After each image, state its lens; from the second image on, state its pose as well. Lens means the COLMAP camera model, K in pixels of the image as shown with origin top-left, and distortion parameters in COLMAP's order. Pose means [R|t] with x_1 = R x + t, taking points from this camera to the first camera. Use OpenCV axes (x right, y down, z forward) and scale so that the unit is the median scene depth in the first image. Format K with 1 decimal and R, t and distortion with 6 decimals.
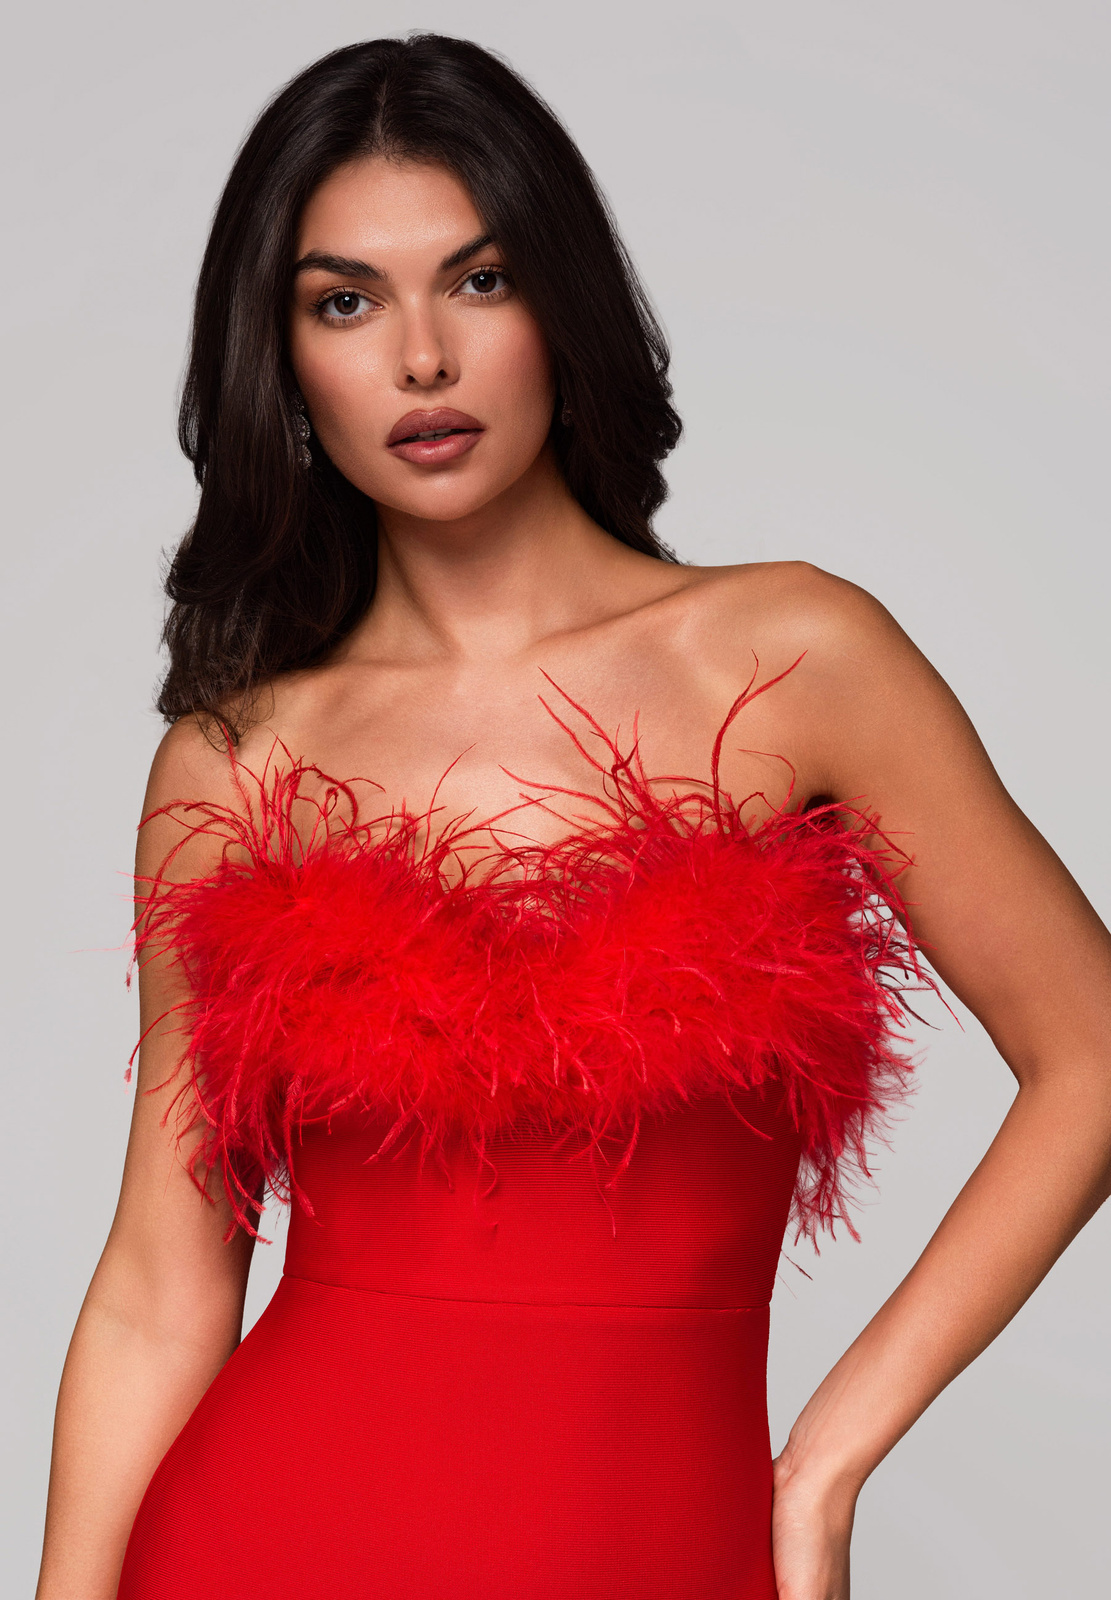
lens RADIAL K [[4004.2, 0, 692.6], [0, 4004.2, 798.5], [0, 0, 1]] dist [1.273464, 0.318867]
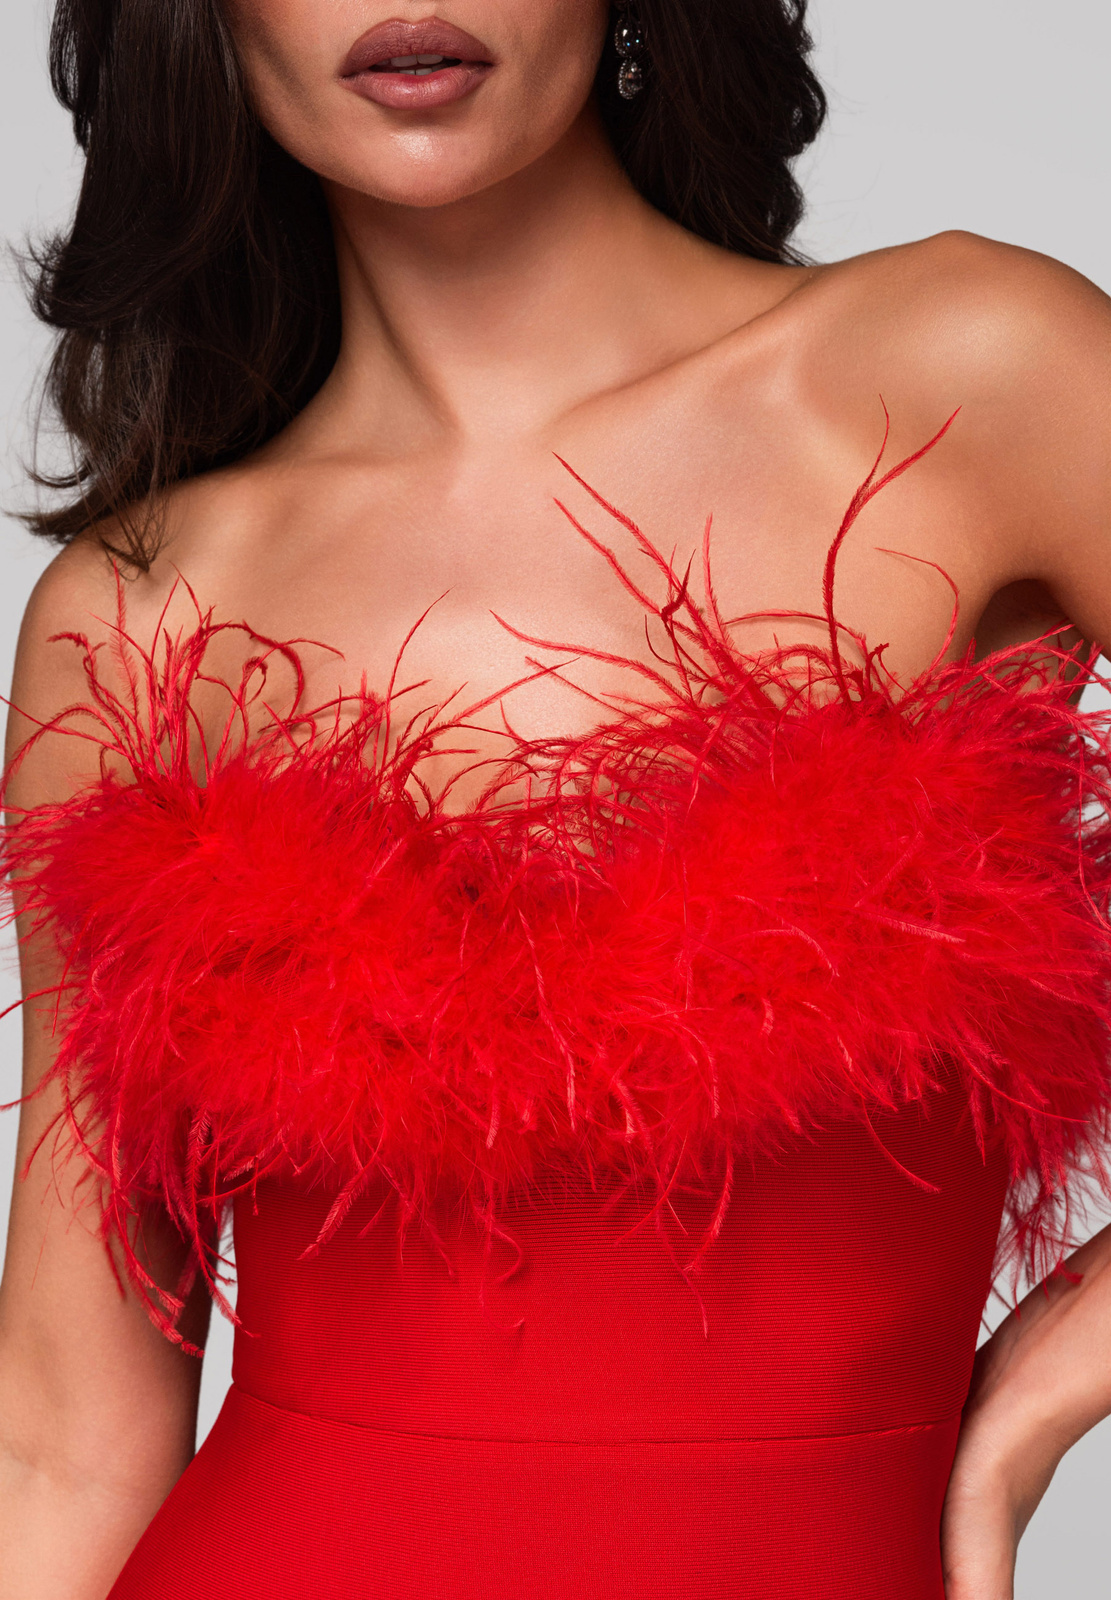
lens RADIAL K [[4004.2, 0, 692.6], [0, 4004.2, 798.5], [0, 0, 1]] dist [1.273464, 0.318867]
pose [[0.992267, -0.048719, -0.114164, 0.055704], [0.058250, 0.994954, 0.081695, -0.030061], [0.109608, -0.087713, 0.990097, 0.362008]]
